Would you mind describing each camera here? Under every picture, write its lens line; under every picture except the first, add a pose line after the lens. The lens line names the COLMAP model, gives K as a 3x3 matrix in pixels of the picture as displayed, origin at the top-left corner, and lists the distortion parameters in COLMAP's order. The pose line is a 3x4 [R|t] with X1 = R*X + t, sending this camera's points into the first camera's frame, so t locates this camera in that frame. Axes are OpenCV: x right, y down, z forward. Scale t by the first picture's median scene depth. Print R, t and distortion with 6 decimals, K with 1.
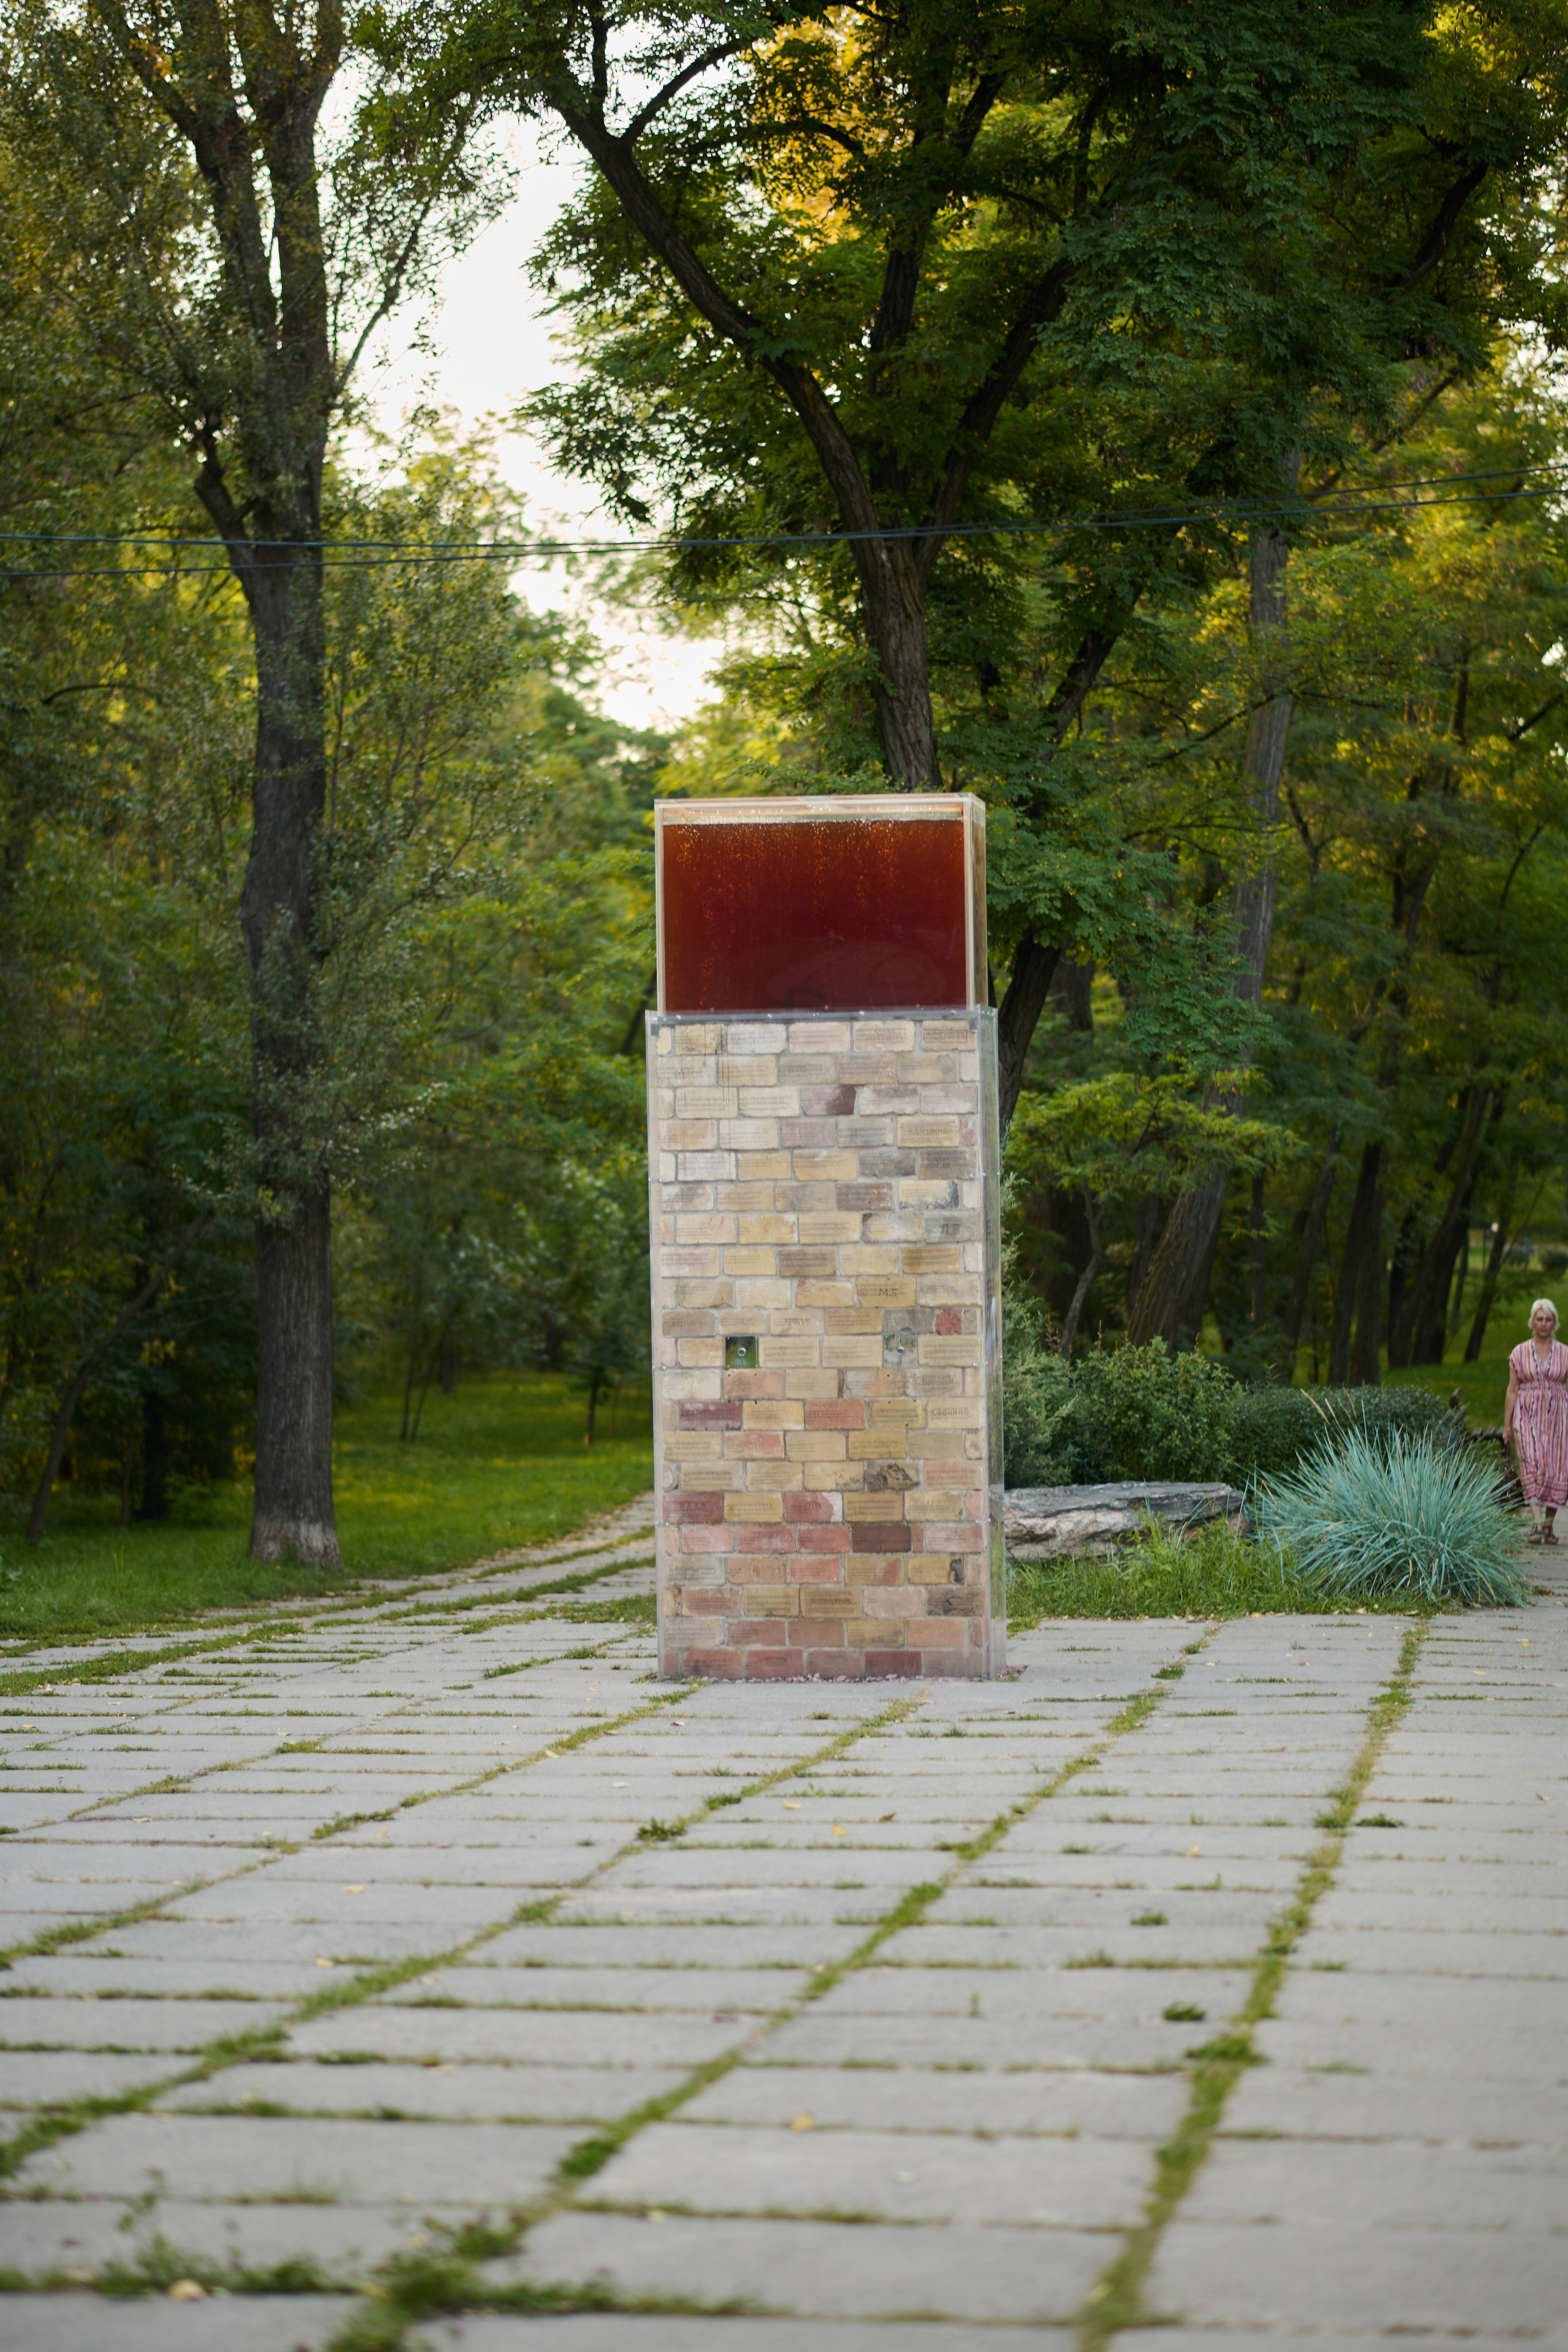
lens RADIAL K [[5723.2, 0, 783.8], [0, 5723.2, 1176.3], [0, 0, 1]] dist [-0.047455, 0.000000]
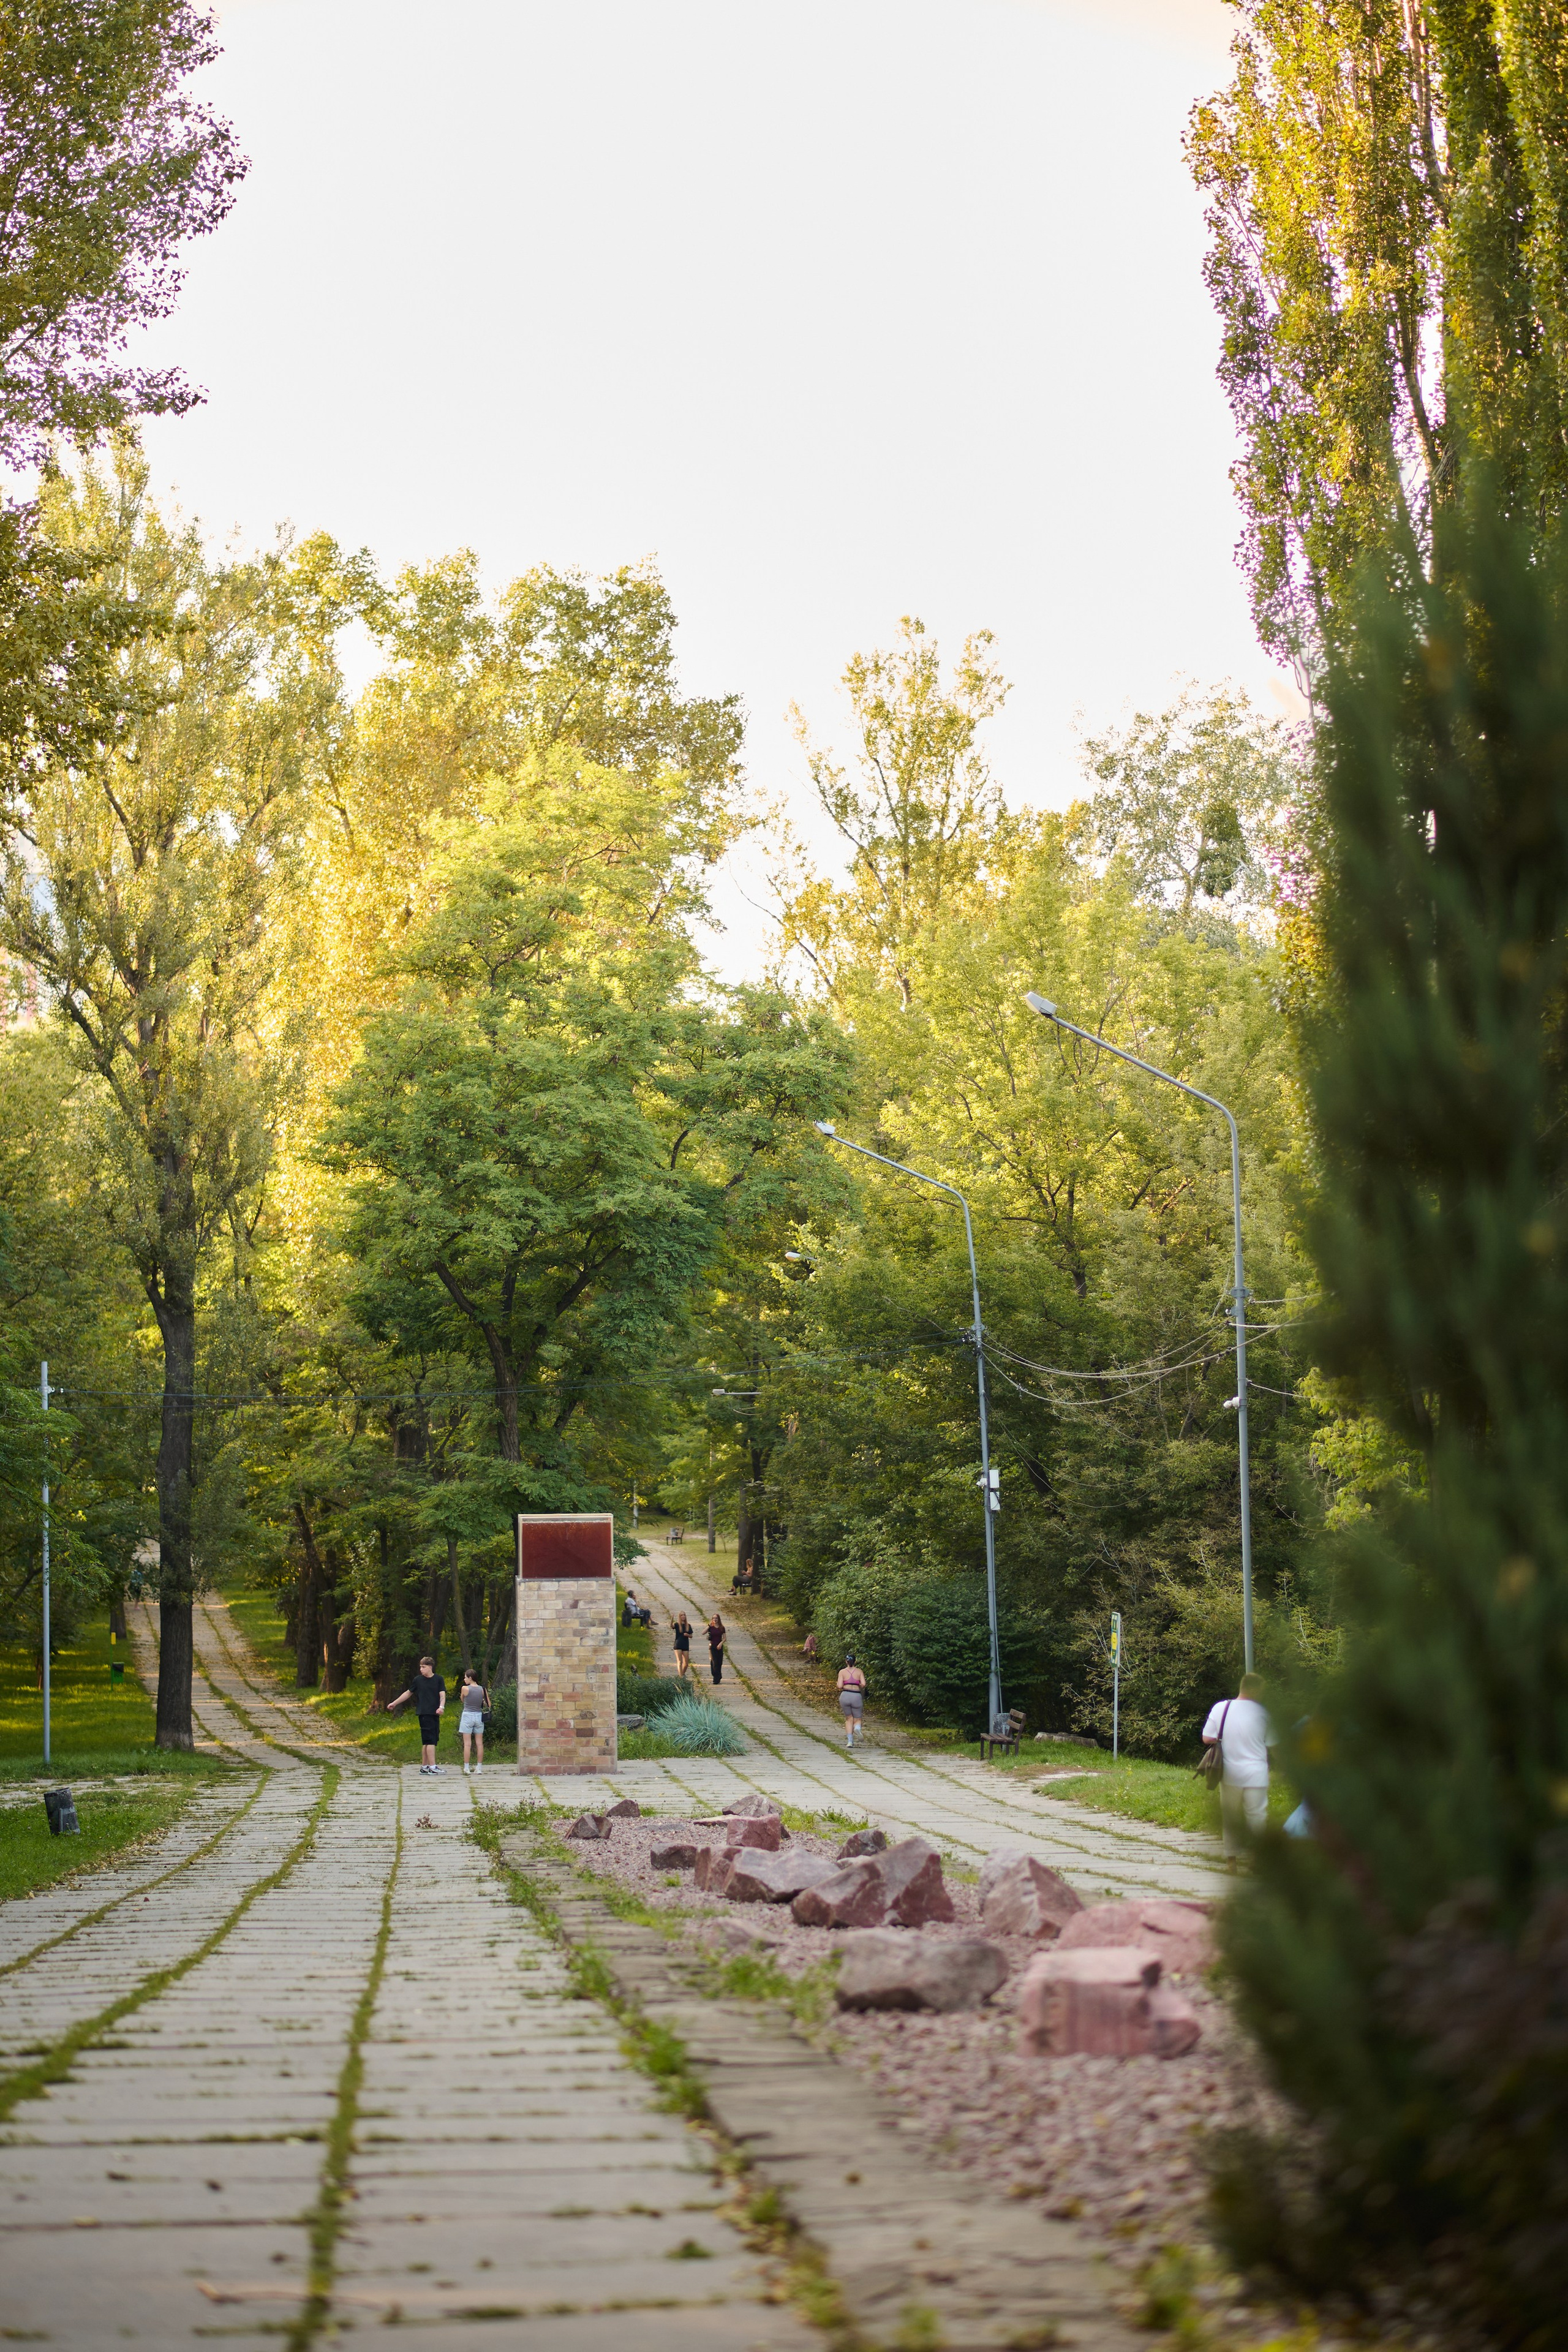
lens RADIAL K [[5723.2, 0, 783.8], [0, 5723.2, 1176.8], [0, 0, 1]] dist [-0.047455, 0.000000]
pose [[0.980691, 0.008139, 0.195396, -0.534235], [-0.000707, 0.999275, -0.038072, -0.137735], [-0.195564, 0.037199, 0.979985, -2.368763]]
